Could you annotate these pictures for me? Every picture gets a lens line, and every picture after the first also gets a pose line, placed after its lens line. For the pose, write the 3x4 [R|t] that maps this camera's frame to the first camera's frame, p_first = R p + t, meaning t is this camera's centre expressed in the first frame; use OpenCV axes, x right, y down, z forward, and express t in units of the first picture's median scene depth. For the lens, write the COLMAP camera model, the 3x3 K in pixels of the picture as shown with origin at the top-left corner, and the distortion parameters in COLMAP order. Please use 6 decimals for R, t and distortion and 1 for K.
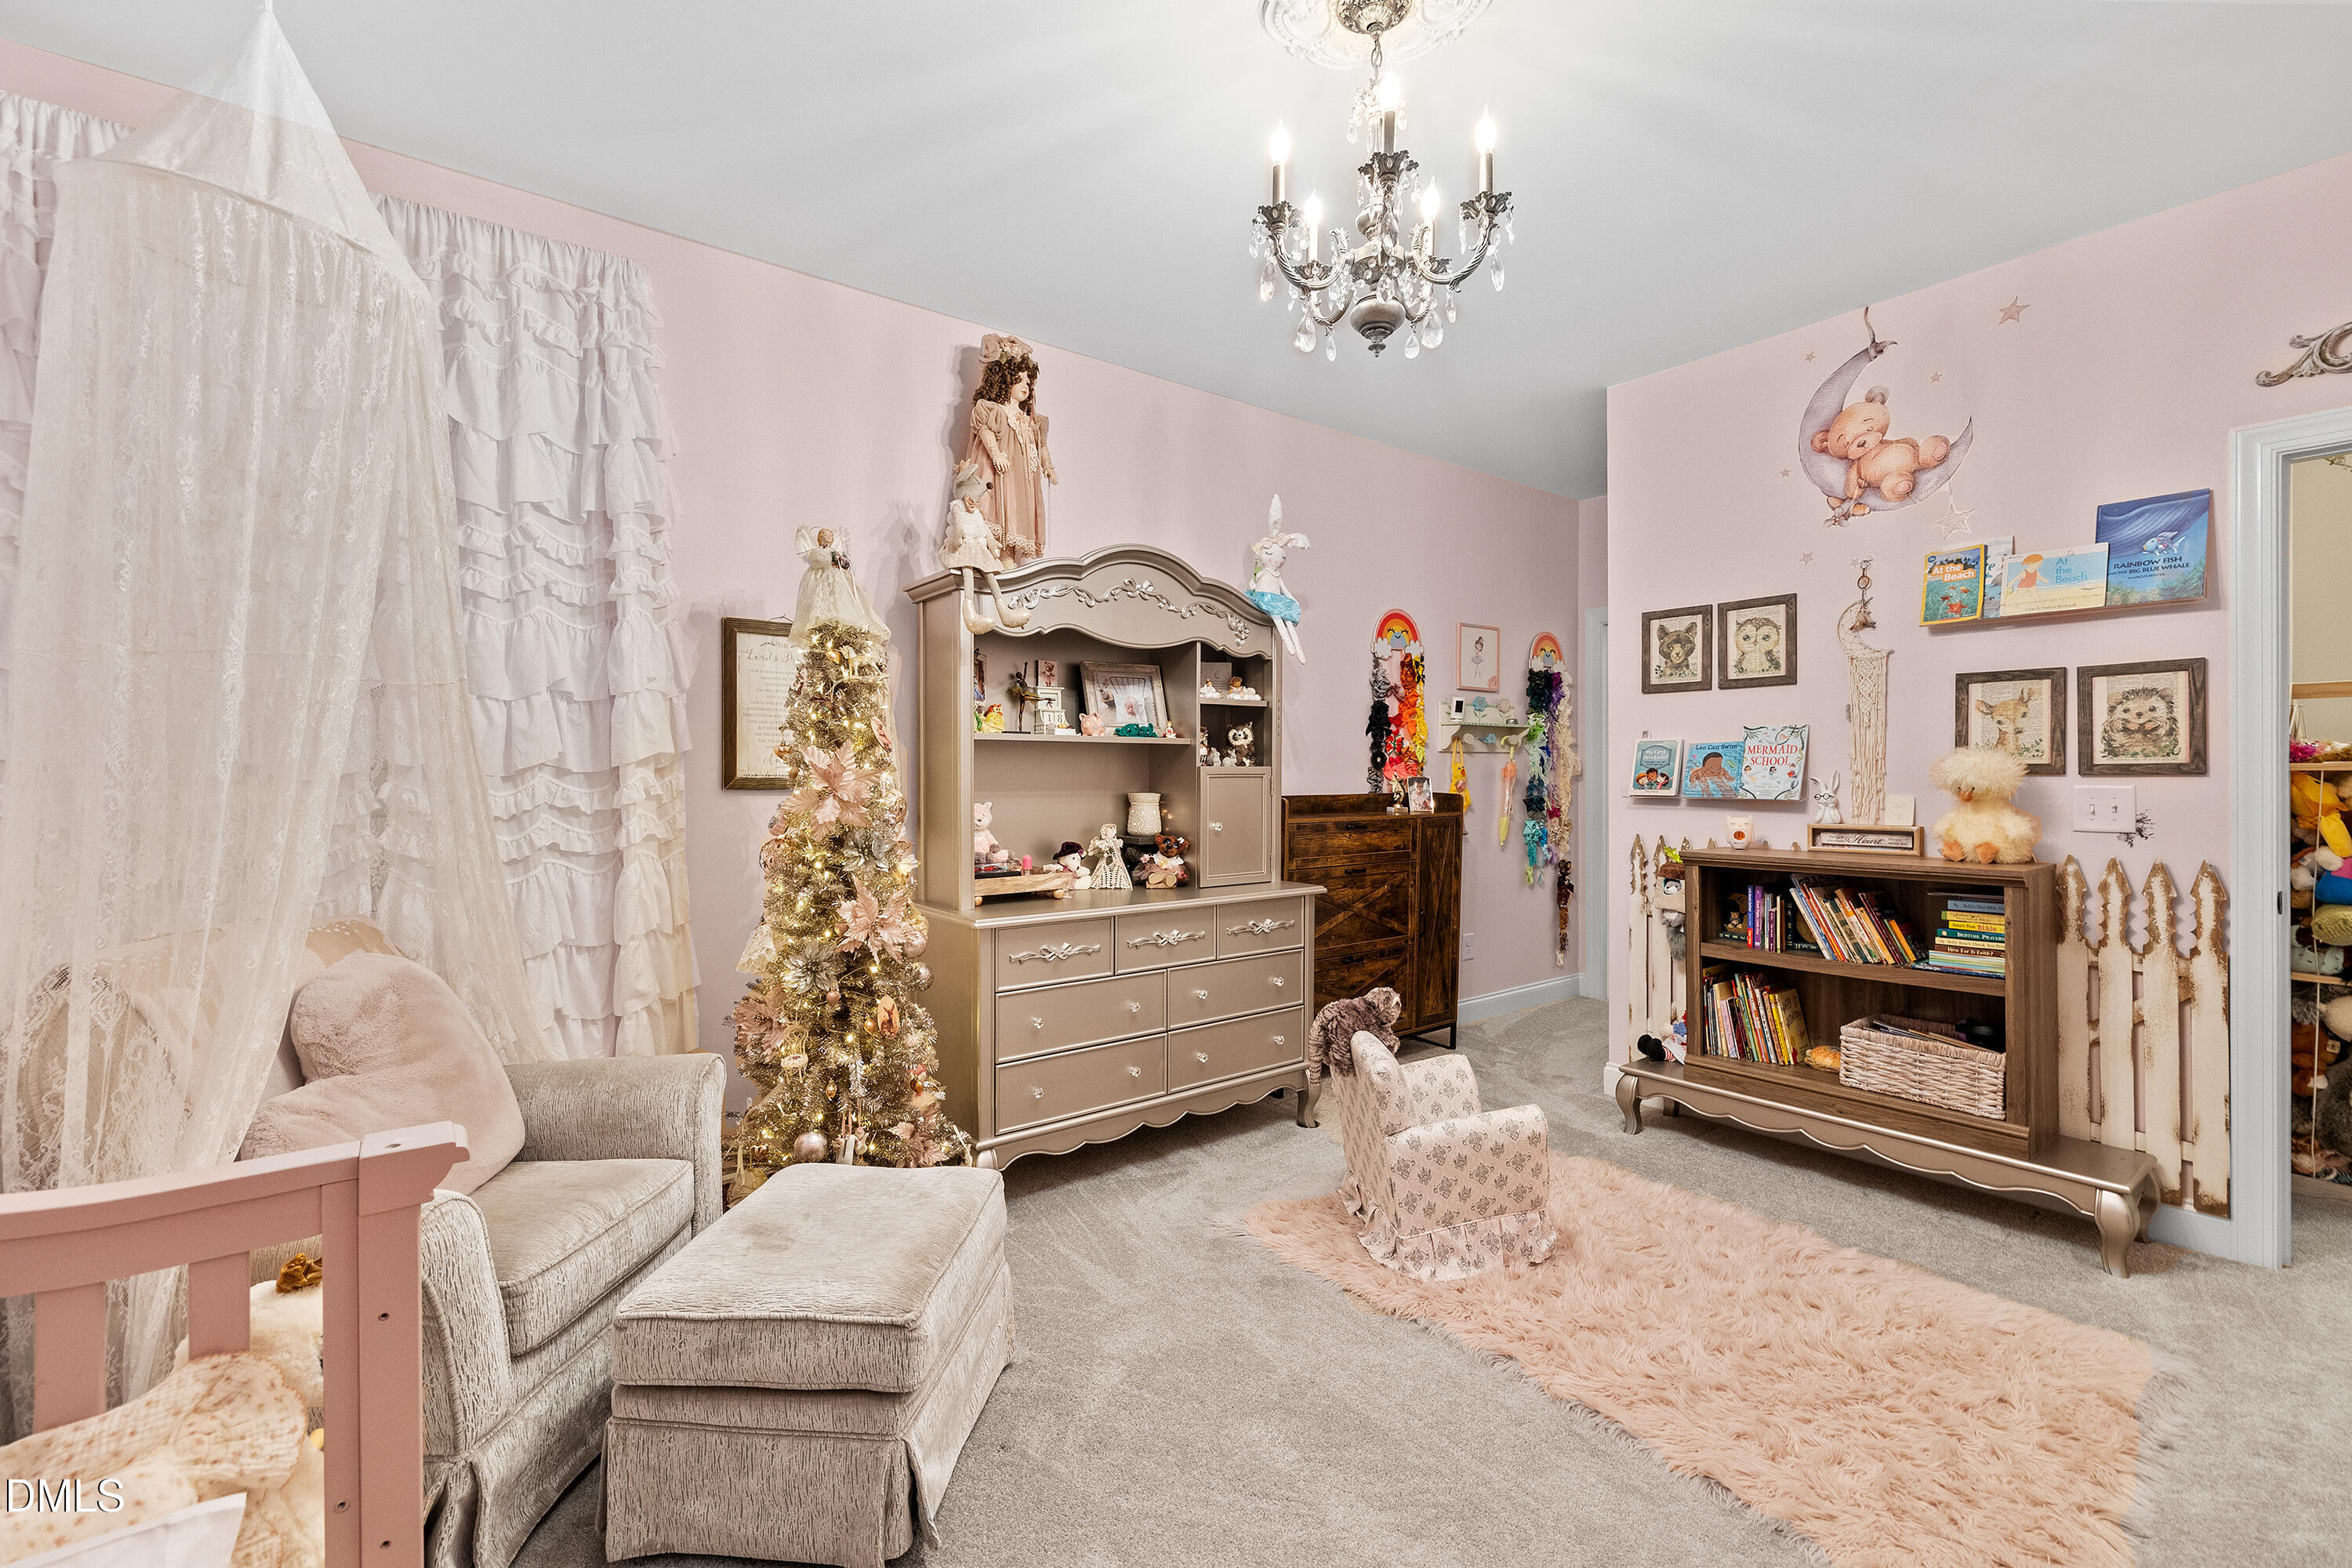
lens RADIAL K [[1007.0, 0, 1191.1], [0, 1007.0, 800.9], [0, 0, 1]] dist [0.002321, 0.000634]
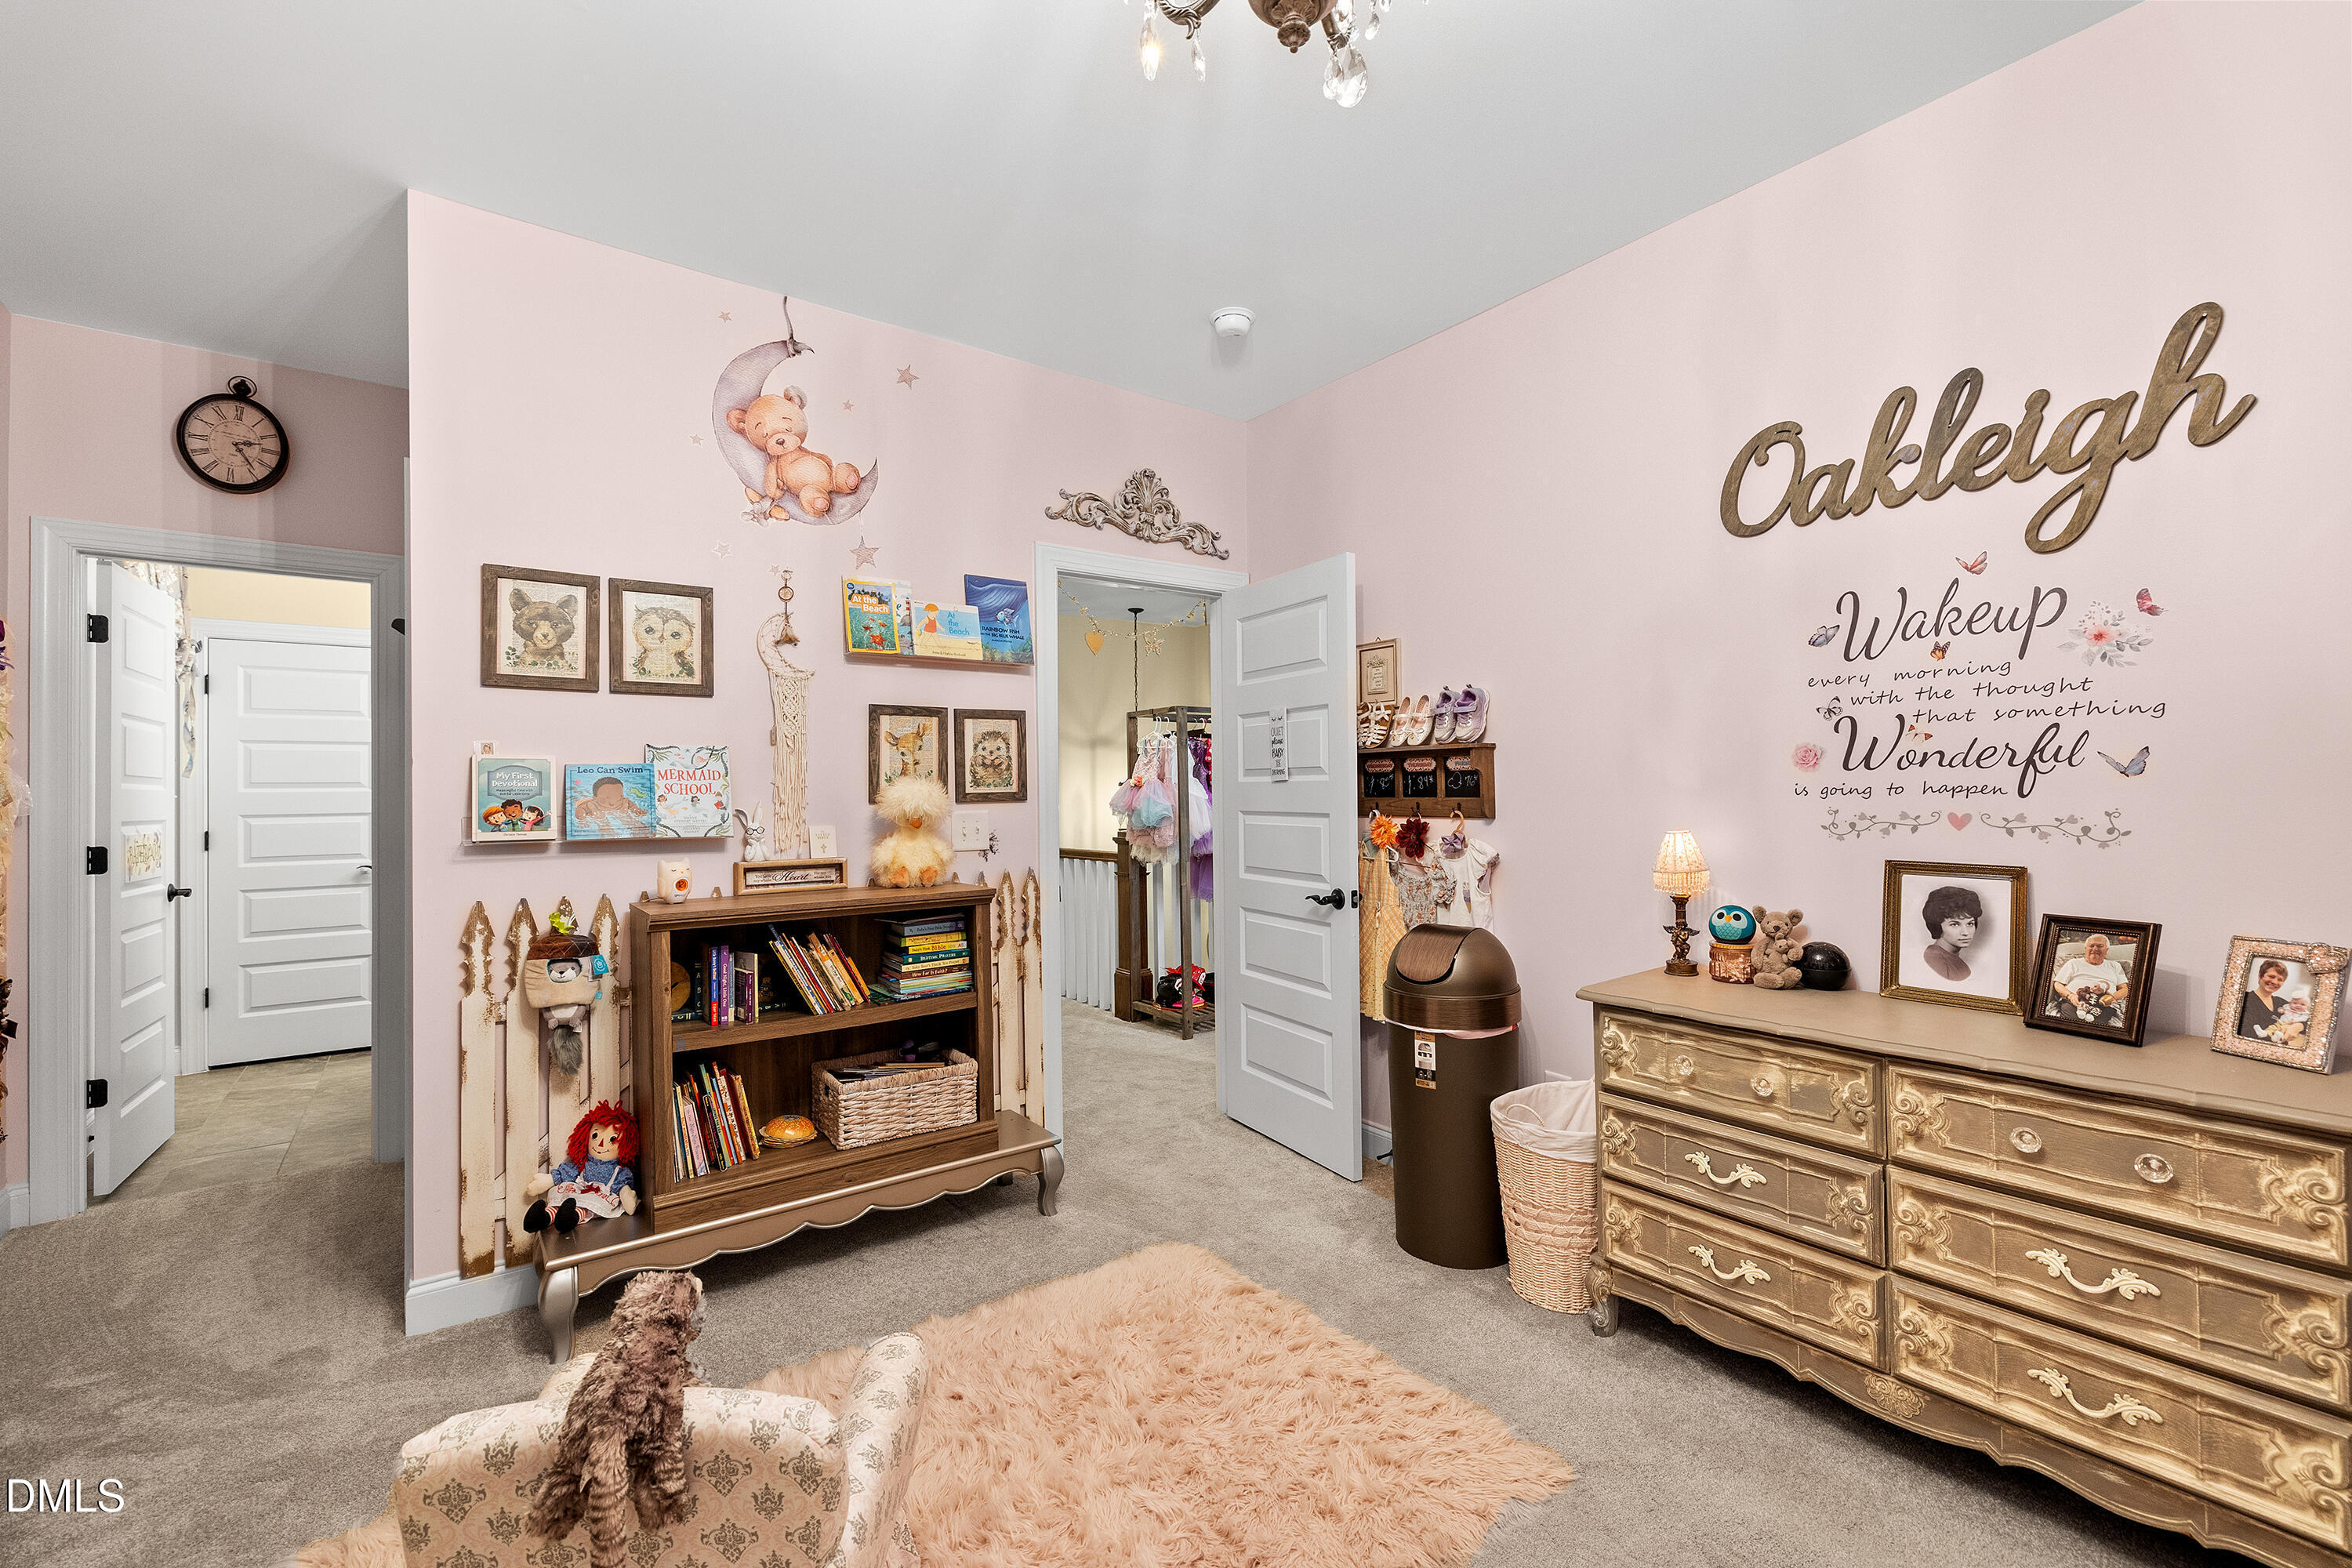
lens RADIAL K [[990.3, 0, 1176.0], [0, 990.3, 784.0], [0, 0, 1]] dist [-0.000833, 0.000167]
pose [[0.031738, 0.010786, 0.999438, -0.219237], [0.039199, 0.999159, -0.012027, -0.020811], [-0.998727, 0.039558, 0.031288, 0.641734]]
